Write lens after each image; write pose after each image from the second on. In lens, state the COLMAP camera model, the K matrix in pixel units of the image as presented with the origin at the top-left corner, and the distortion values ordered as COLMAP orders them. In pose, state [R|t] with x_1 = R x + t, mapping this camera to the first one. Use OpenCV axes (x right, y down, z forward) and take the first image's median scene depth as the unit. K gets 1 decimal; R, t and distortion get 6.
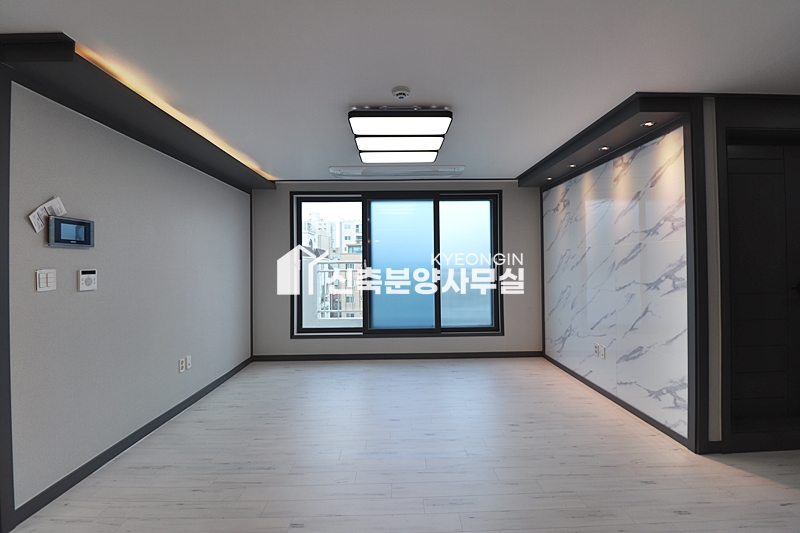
lens RADIAL K [[367.6, 0, 400.7], [0, 367.6, 260.2], [0, 0, 1]] dist [-0.001476, -0.013018]
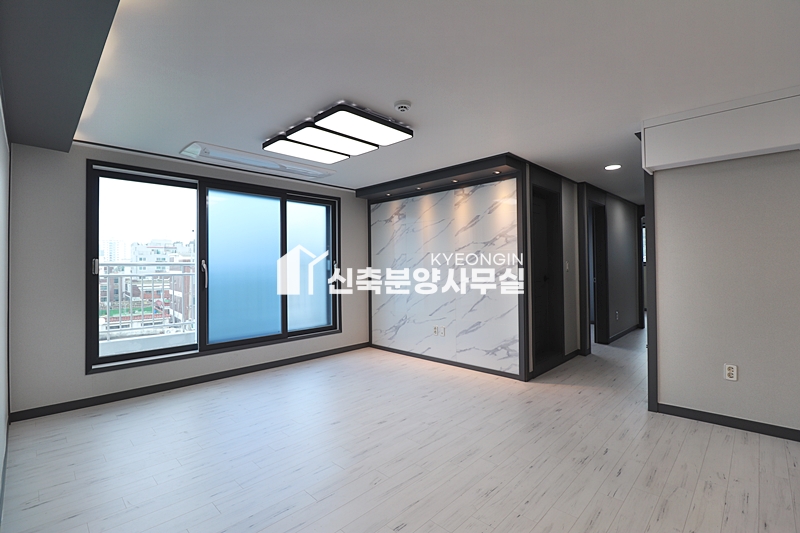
lens RADIAL K [[367.6, 0, 400.7], [0, 367.6, 260.2], [0, 0, 1]] dist [-0.001476, -0.013018]
pose [[0.709935, 0.014942, 0.704109, -0.549037], [-0.004166, 0.999847, -0.017017, 0.016040], [-0.704255, 0.009147, 0.709888, 0.166078]]
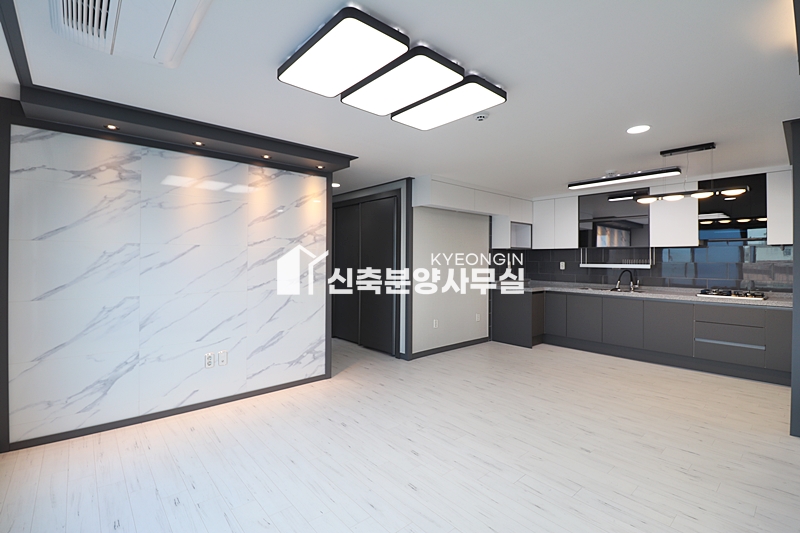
lens RADIAL K [[366.9, 0, 399.4], [0, 366.9, 258.2], [0, 0, 1]] dist [0.000021, -0.014158]
pose [[-0.648354, 0.011223, 0.761256, -0.502064], [-0.005248, 0.999802, -0.019210, 0.010140], [-0.761321, -0.016450, -0.648166, 1.380293]]
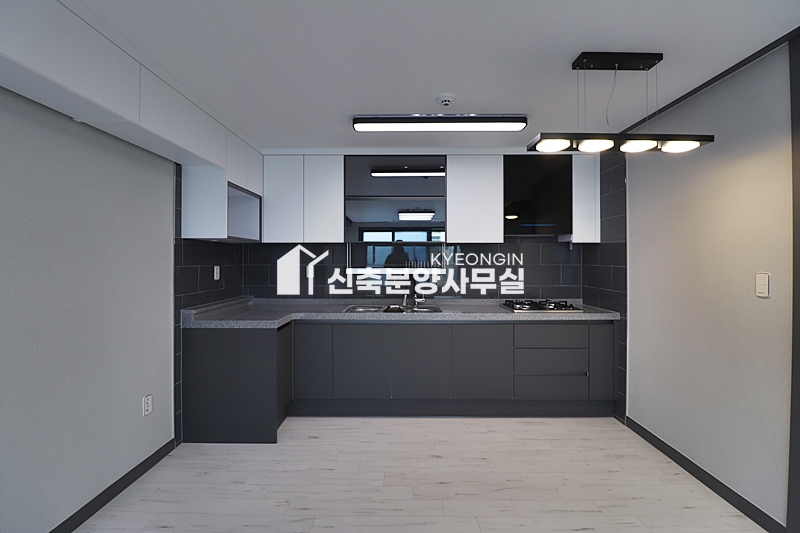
lens RADIAL K [[367.6, 0, 400.7], [0, 367.6, 260.2], [0, 0, 1]] dist [-0.001476, -0.013018]
pose [[-0.999671, 0.011372, 0.022988, 0.087998], [0.011133, 0.999883, -0.010504, -0.013026], [-0.023105, -0.010245, -0.999681, 0.644571]]
